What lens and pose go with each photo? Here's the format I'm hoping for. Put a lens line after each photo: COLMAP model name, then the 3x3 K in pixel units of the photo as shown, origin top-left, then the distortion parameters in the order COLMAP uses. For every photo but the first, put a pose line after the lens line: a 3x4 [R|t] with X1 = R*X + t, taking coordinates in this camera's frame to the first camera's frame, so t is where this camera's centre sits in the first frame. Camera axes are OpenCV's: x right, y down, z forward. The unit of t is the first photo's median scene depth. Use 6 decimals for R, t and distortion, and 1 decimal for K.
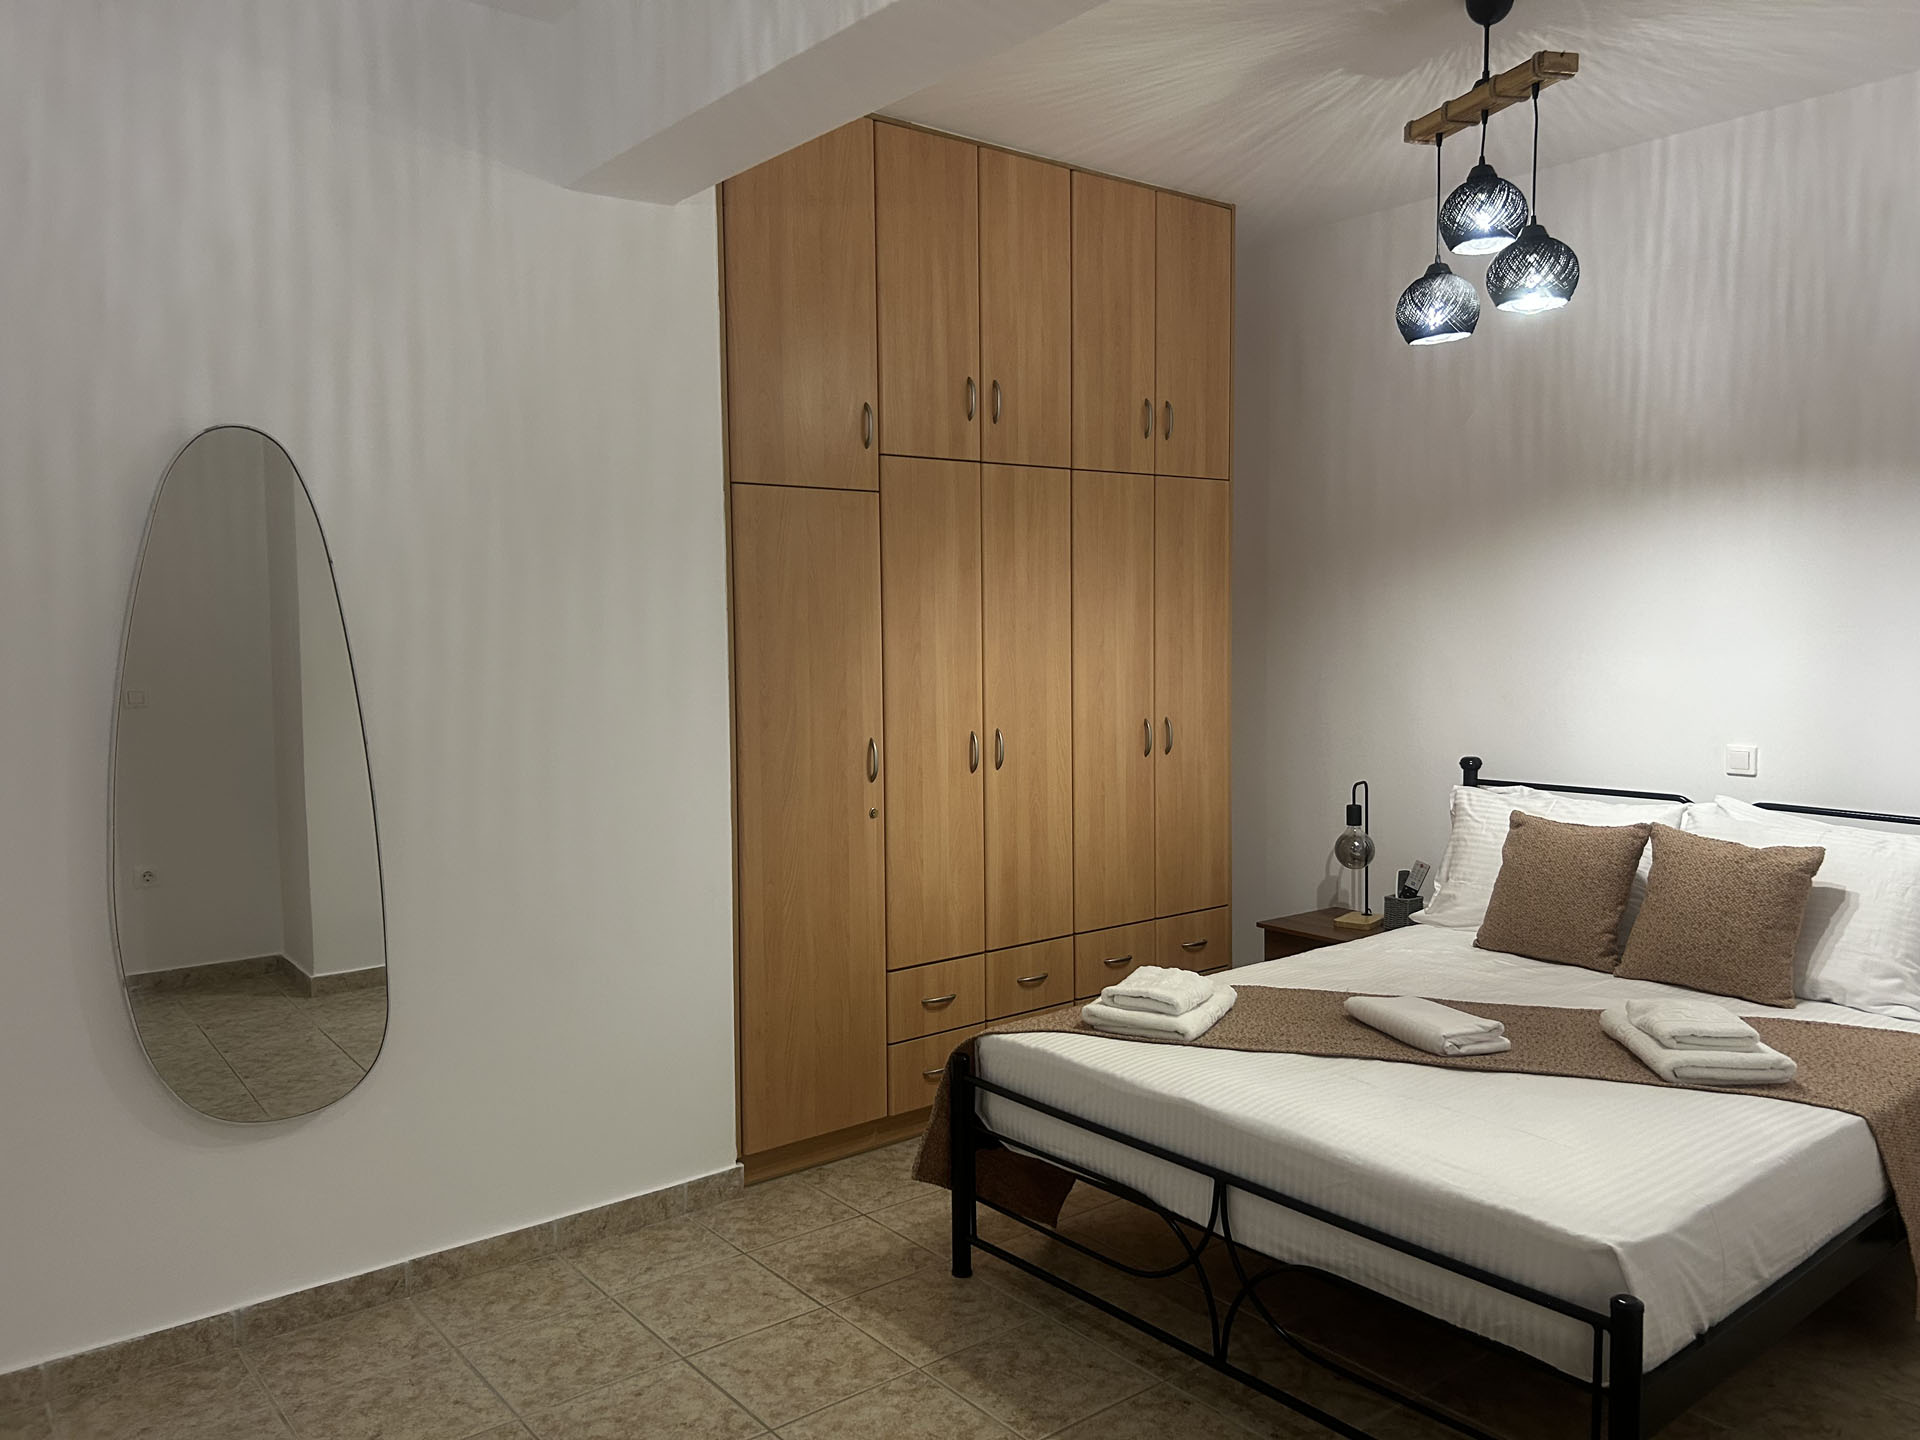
lens RADIAL K [[1447.6, 0, 951.0], [0, 1447.6, 699.5], [0, 0, 1]] dist [0.053475, -0.066028]
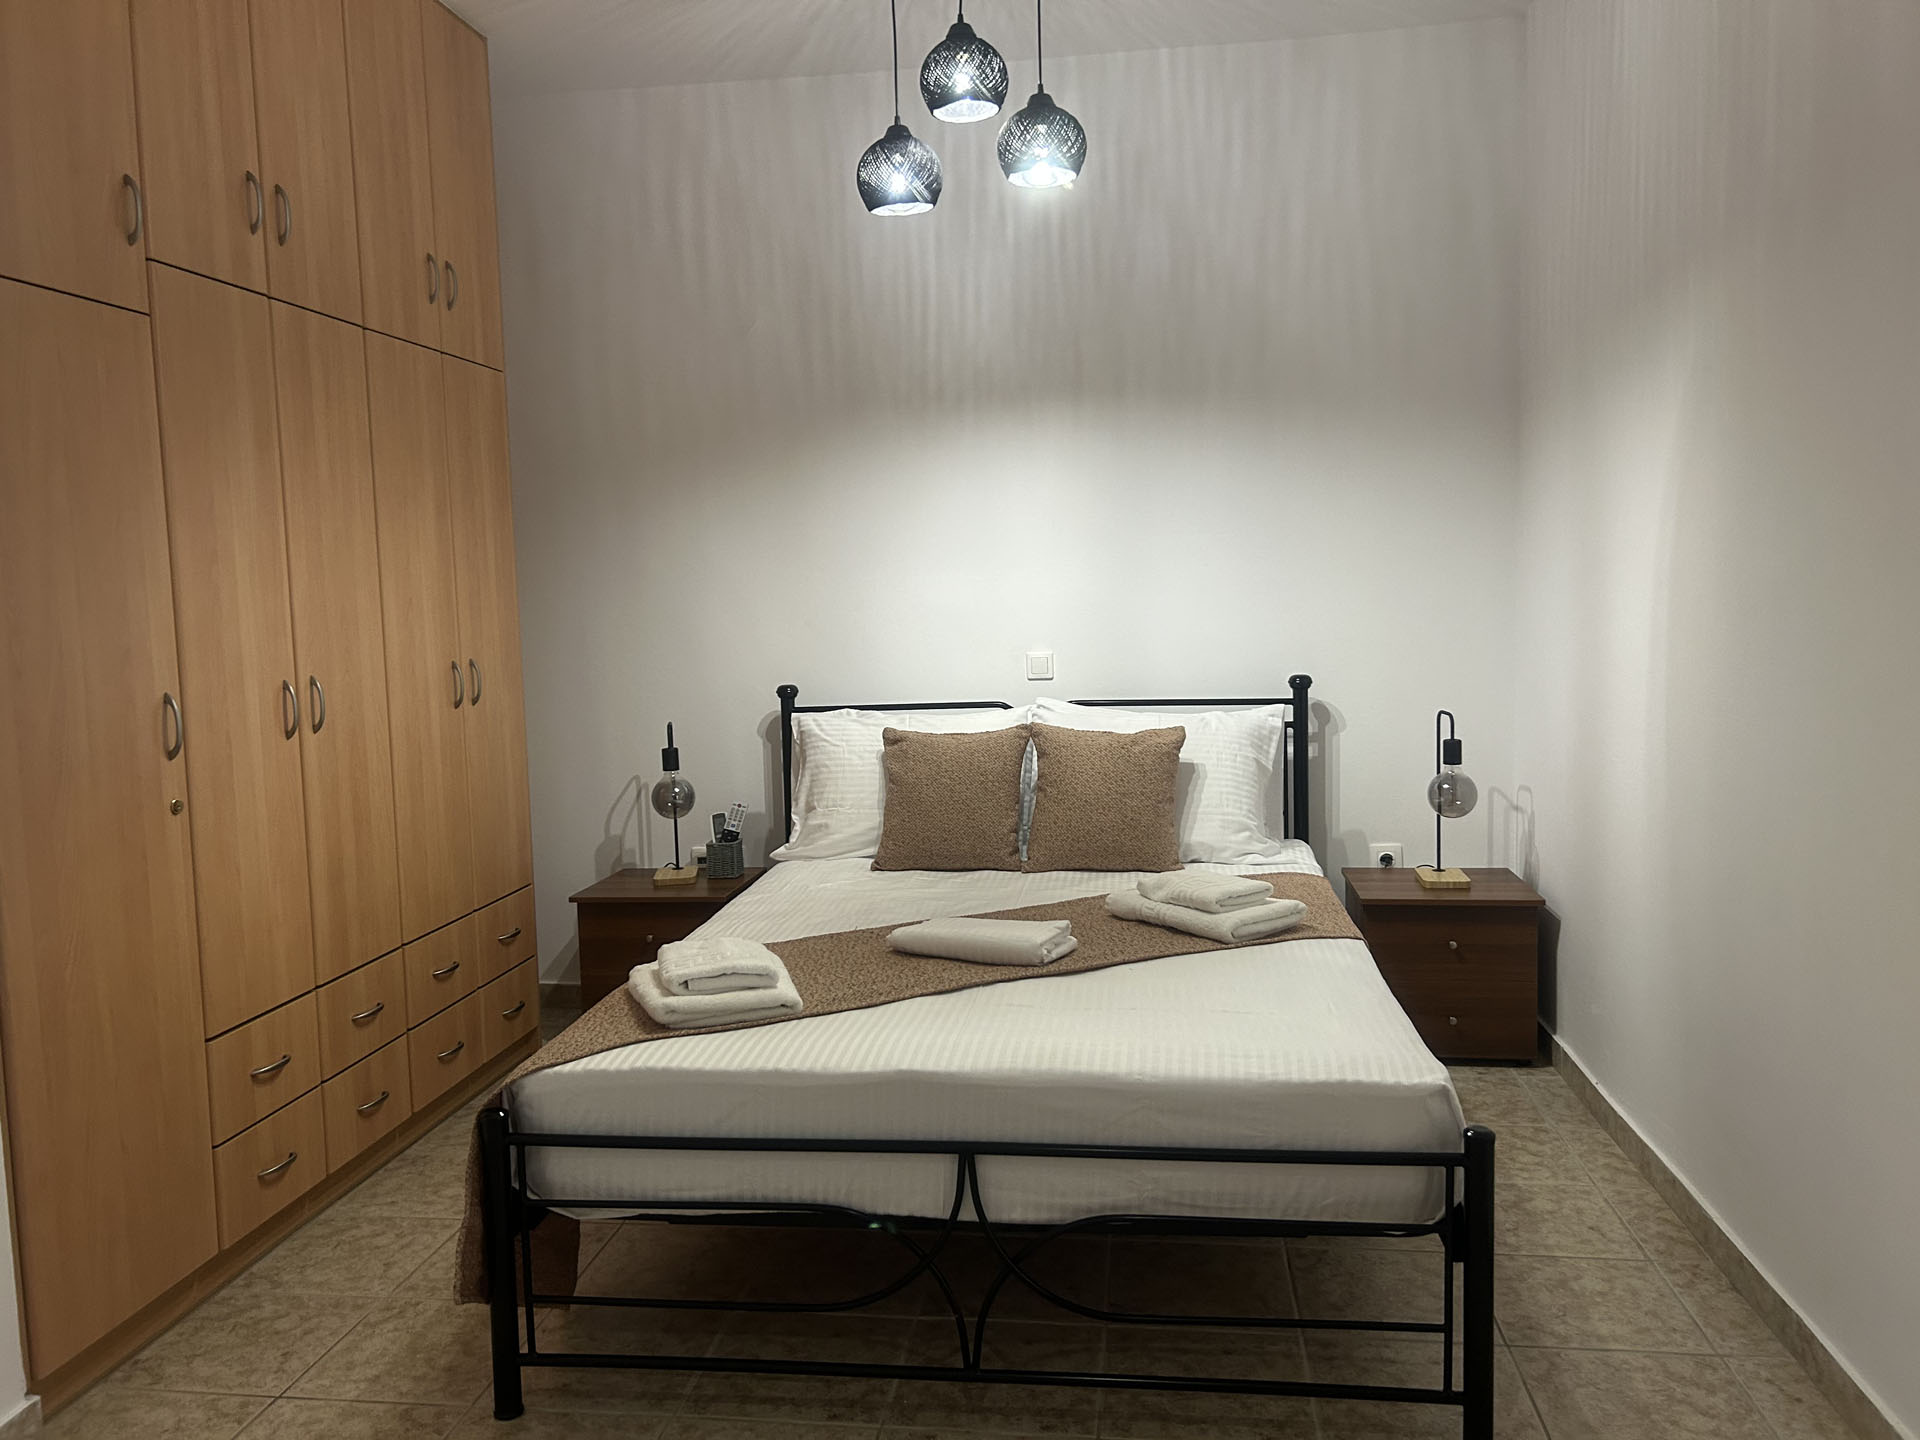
lens RADIAL K [[1447.6, 0, 967.0], [0, 1447.6, 704.0], [0, 0, 1]] dist [0.053475, -0.066028]
pose [[0.717146, -0.067392, 0.693657, -0.267649], [0.060668, 0.997572, 0.034197, 0.032637], [-0.694277, 0.017559, 0.719493, 0.284702]]
